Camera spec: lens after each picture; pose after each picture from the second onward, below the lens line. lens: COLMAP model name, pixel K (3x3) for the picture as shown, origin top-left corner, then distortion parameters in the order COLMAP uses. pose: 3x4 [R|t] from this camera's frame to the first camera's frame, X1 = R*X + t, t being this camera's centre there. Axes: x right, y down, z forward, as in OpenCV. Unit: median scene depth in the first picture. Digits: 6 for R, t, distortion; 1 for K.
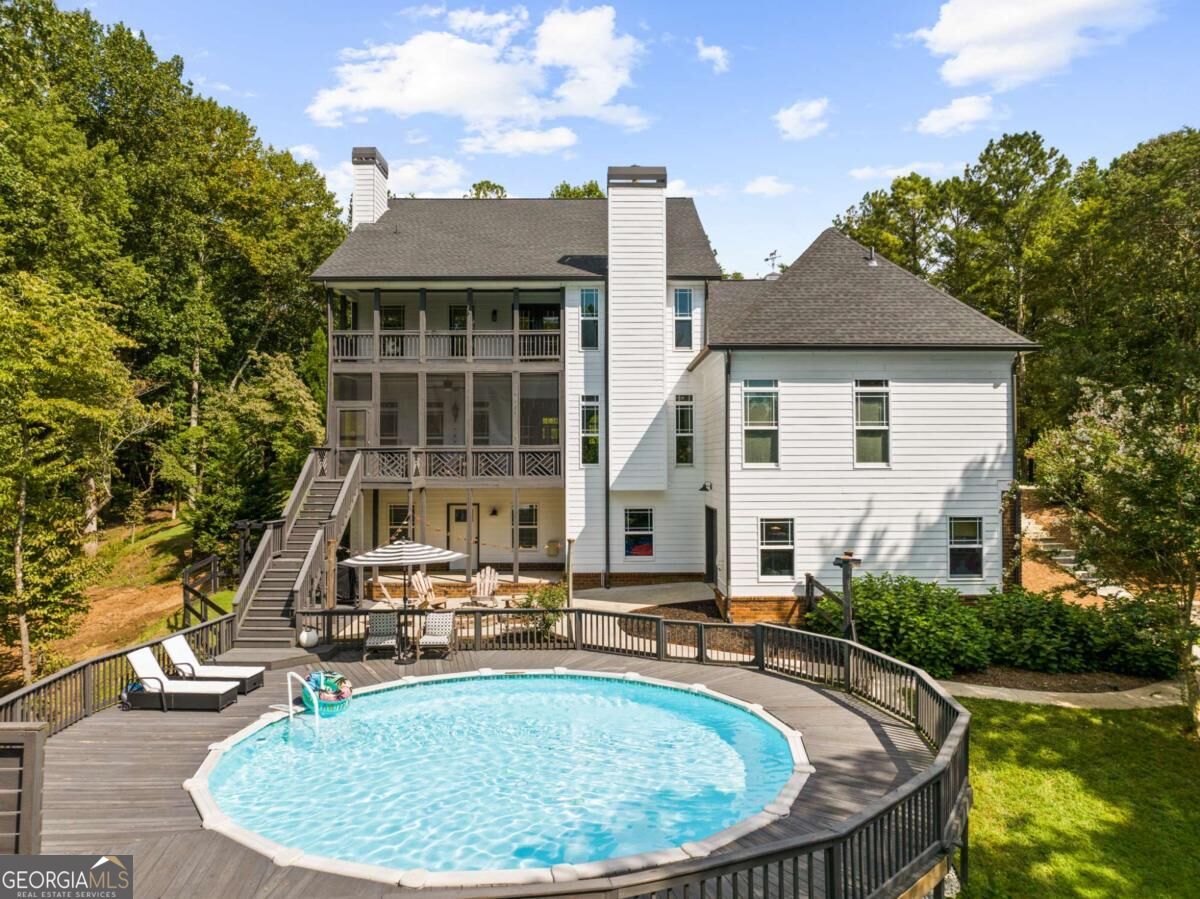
lens RADIAL K [[851.3, 0, 599.6], [0, 851.3, 446.5], [0, 0, 1]] dist [-0.038571, -0.000987]
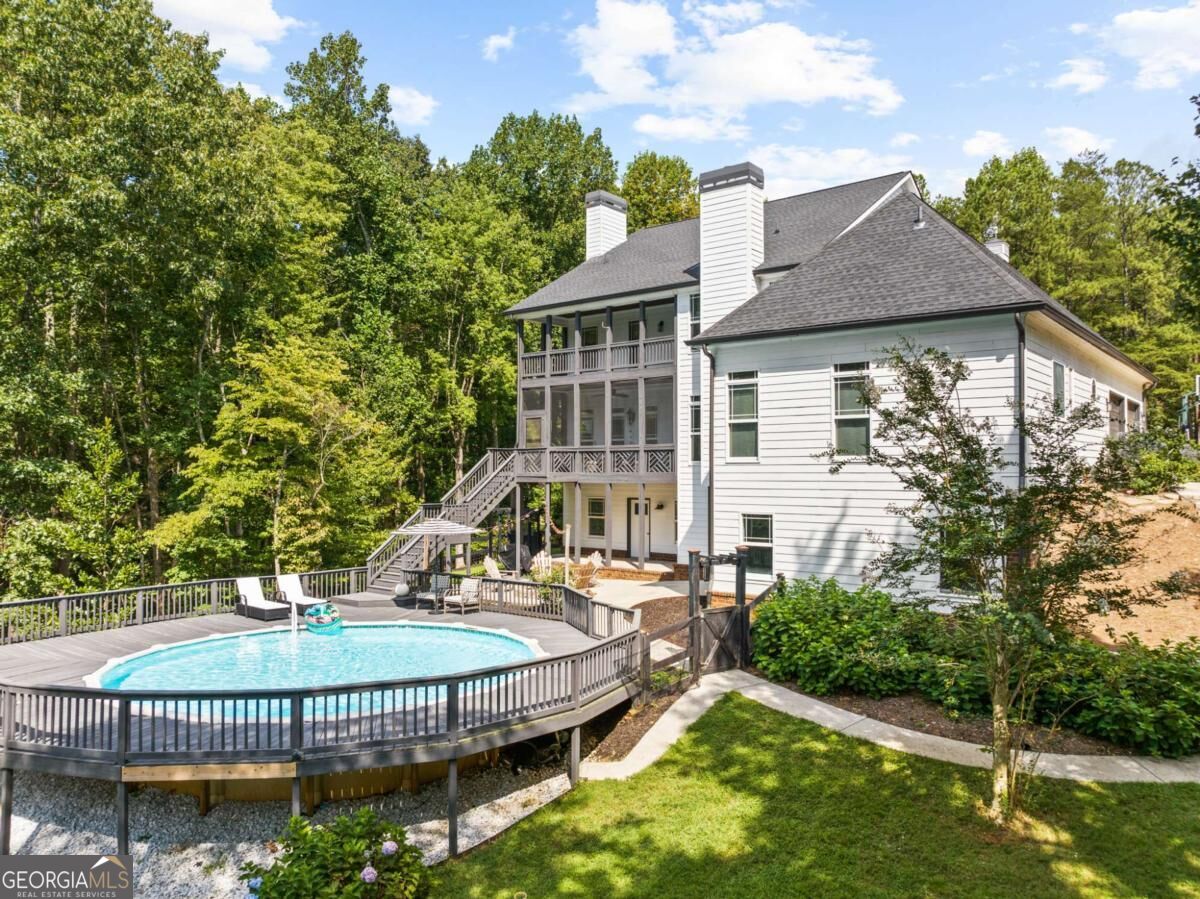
lens RADIAL K [[851.3, 0, 596.7], [0, 851.3, 453.4], [0, 0, 1]] dist [-0.038571, -0.000987]
pose [[0.775364, -0.010888, -0.631421, 0.674964], [0.010477, 0.999936, -0.004377, 0.017887], [0.631428, -0.003222, 0.775428, 0.136820]]
